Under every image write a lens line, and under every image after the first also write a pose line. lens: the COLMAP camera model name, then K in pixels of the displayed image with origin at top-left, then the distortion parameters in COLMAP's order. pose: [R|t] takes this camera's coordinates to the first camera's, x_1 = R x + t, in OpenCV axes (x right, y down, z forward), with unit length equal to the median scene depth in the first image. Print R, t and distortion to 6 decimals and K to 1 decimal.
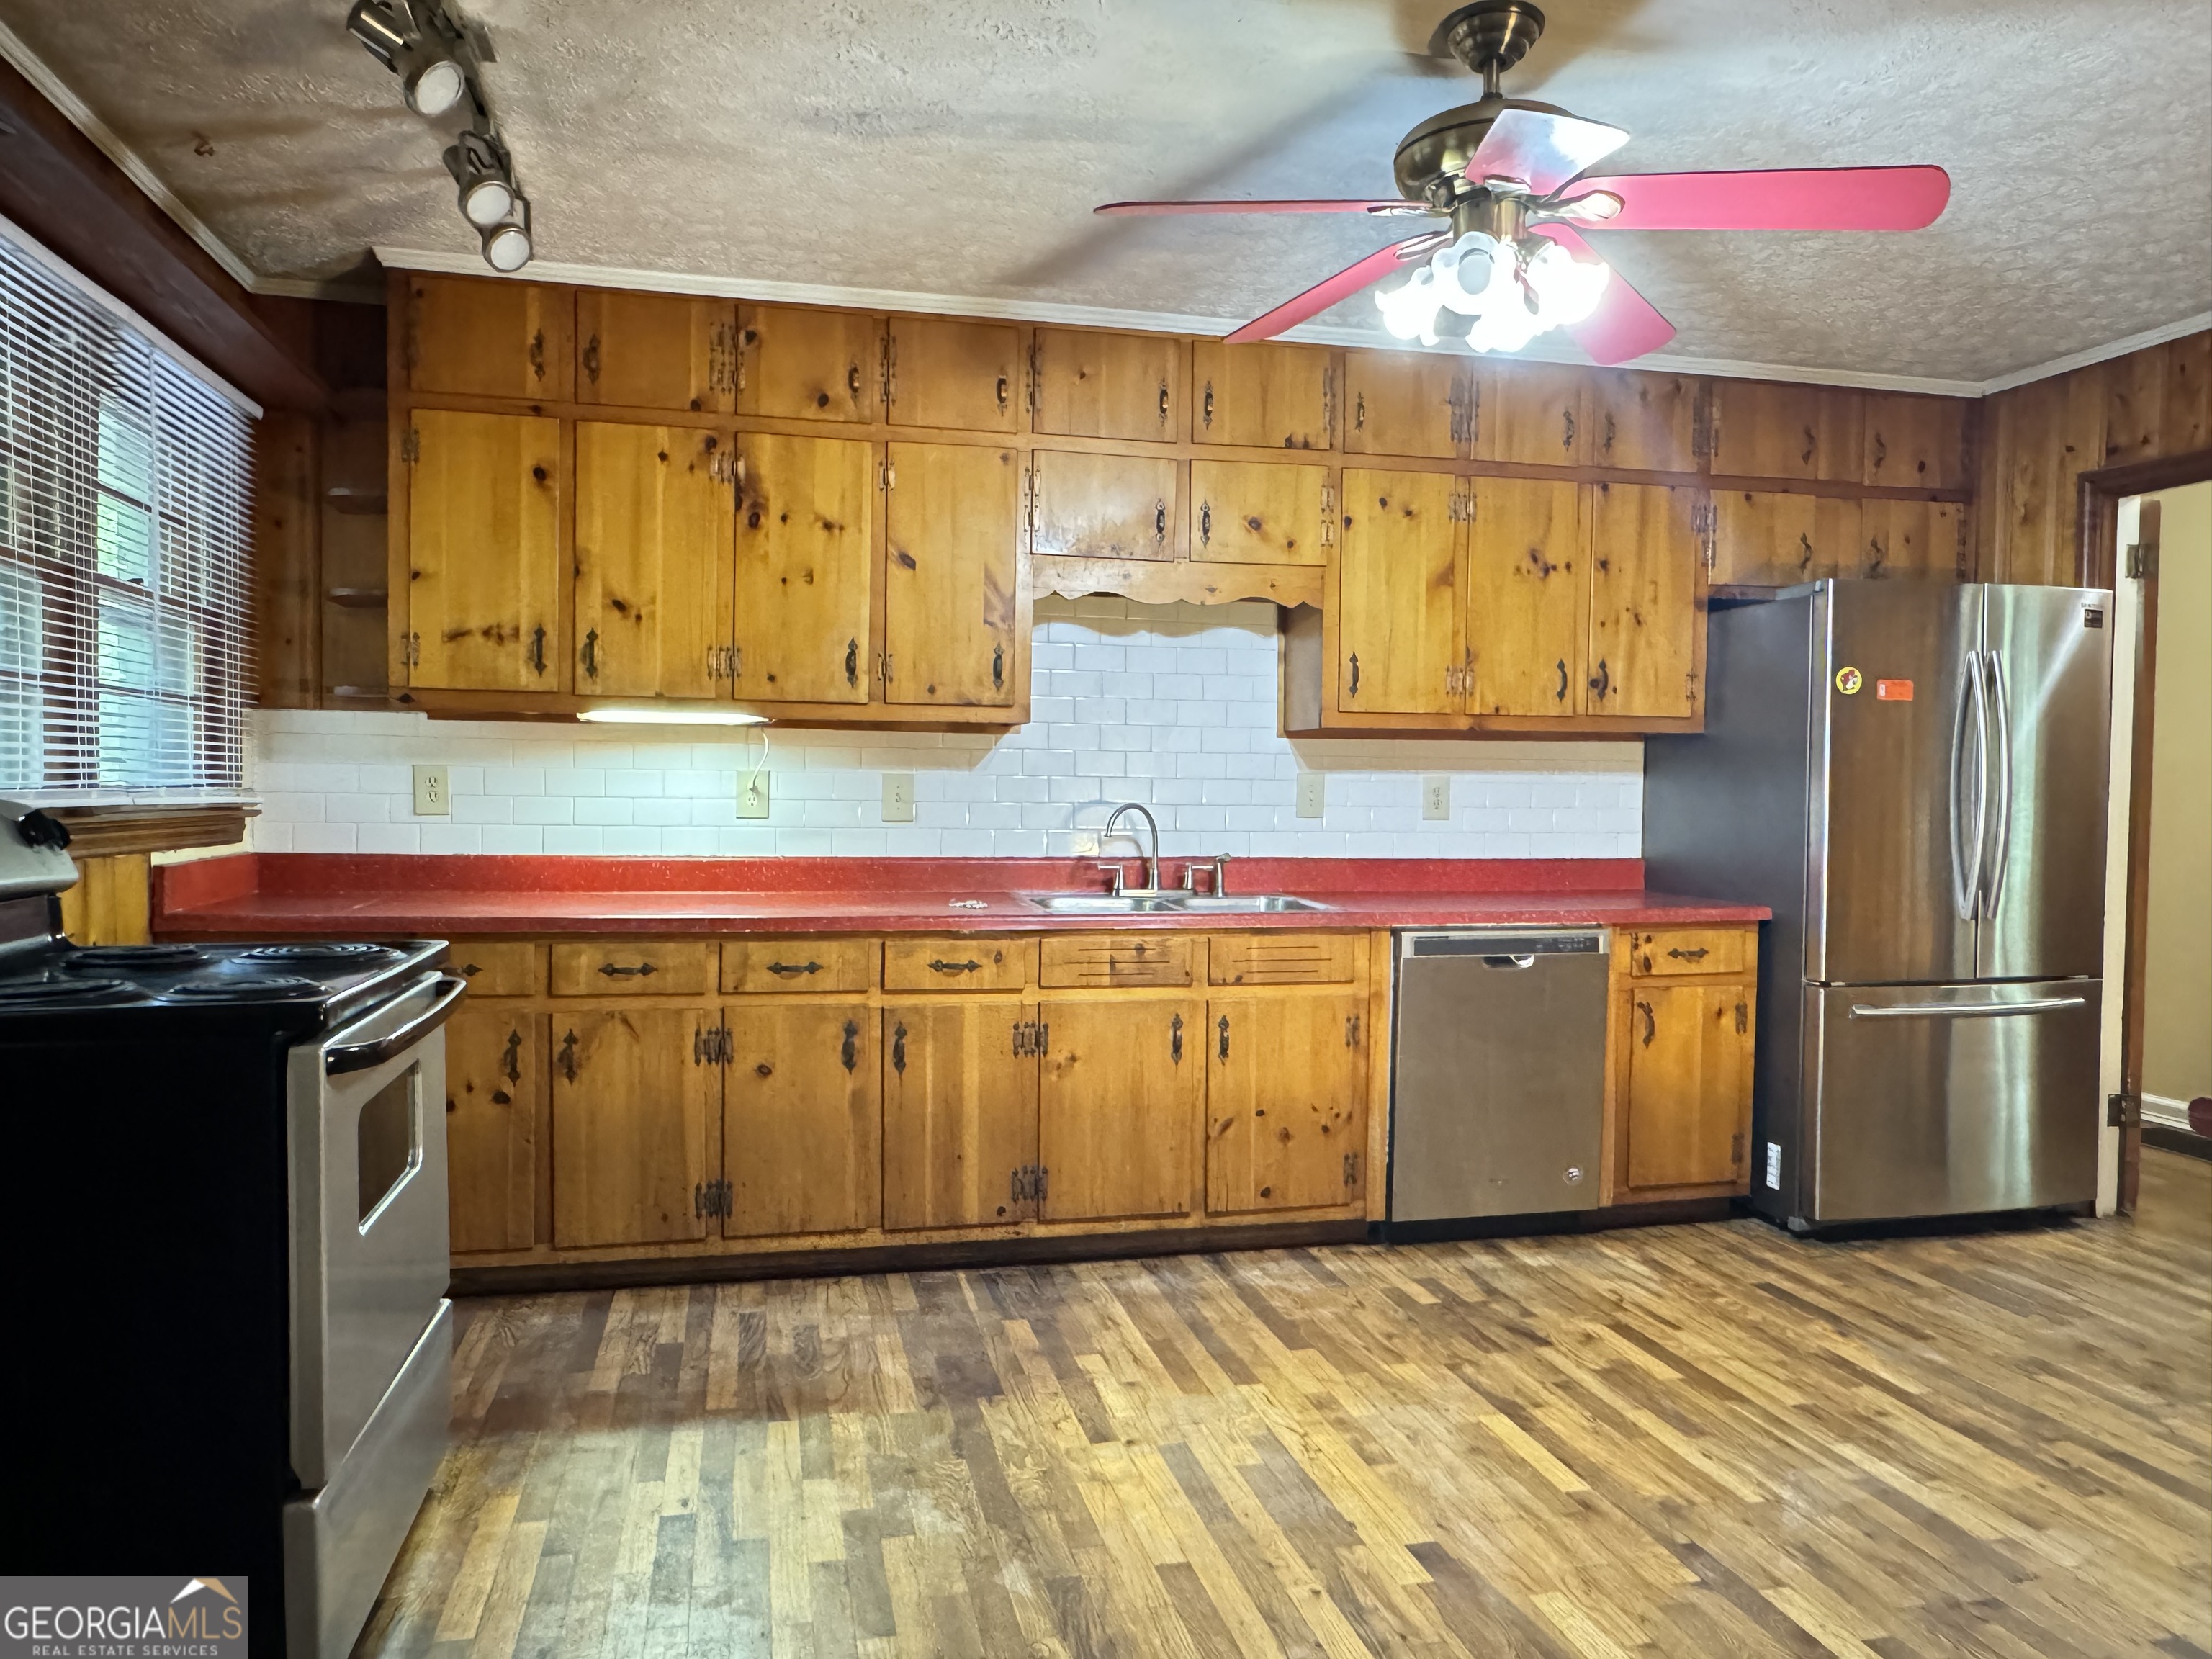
lens RADIAL K [[1470.1, 0, 1106.0], [0, 1470.1, 829.5], [0, 0, 1]] dist [-0.041177, 0.031352]
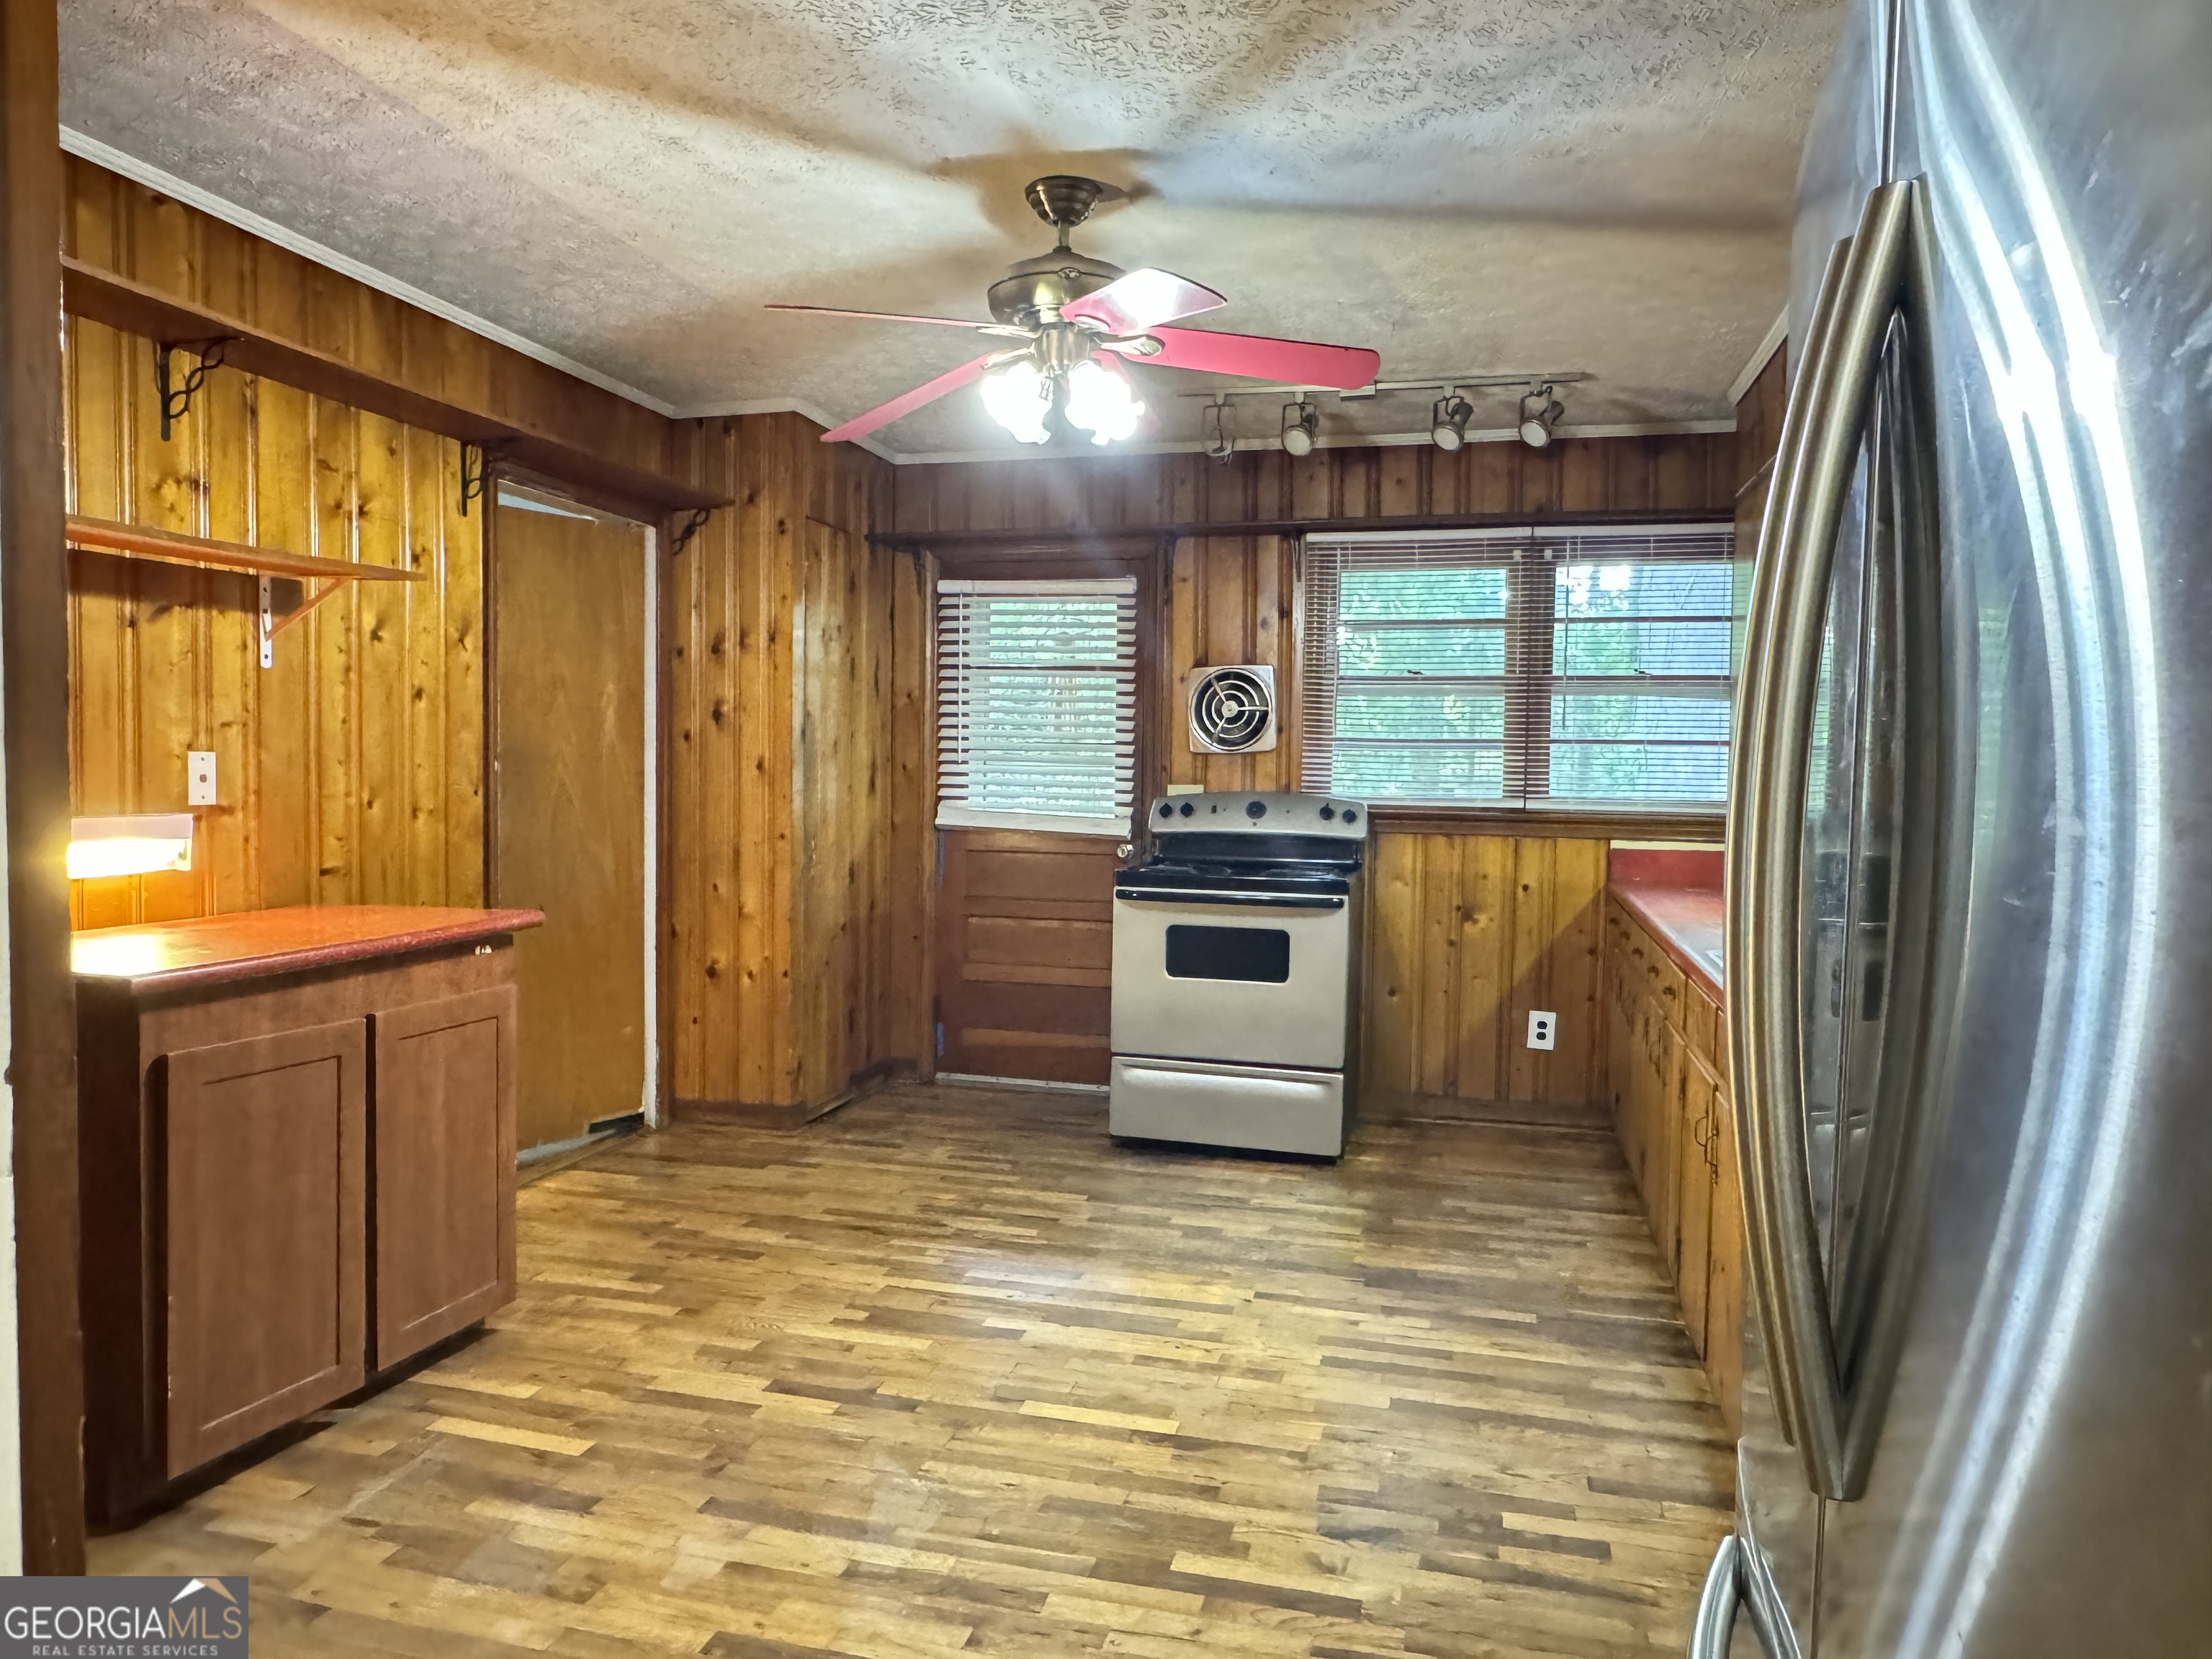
lens RADIAL K [[1480.6, 0, 1106.0], [0, 1480.6, 829.5], [0, 0, 1]] dist [0.001652, 0.000353]
pose [[-0.461727, 0.024454, -0.886685, 1.185203], [-0.046867, 0.997551, 0.051917, -0.062720], [0.885783, 0.065528, -0.459450, 1.399607]]
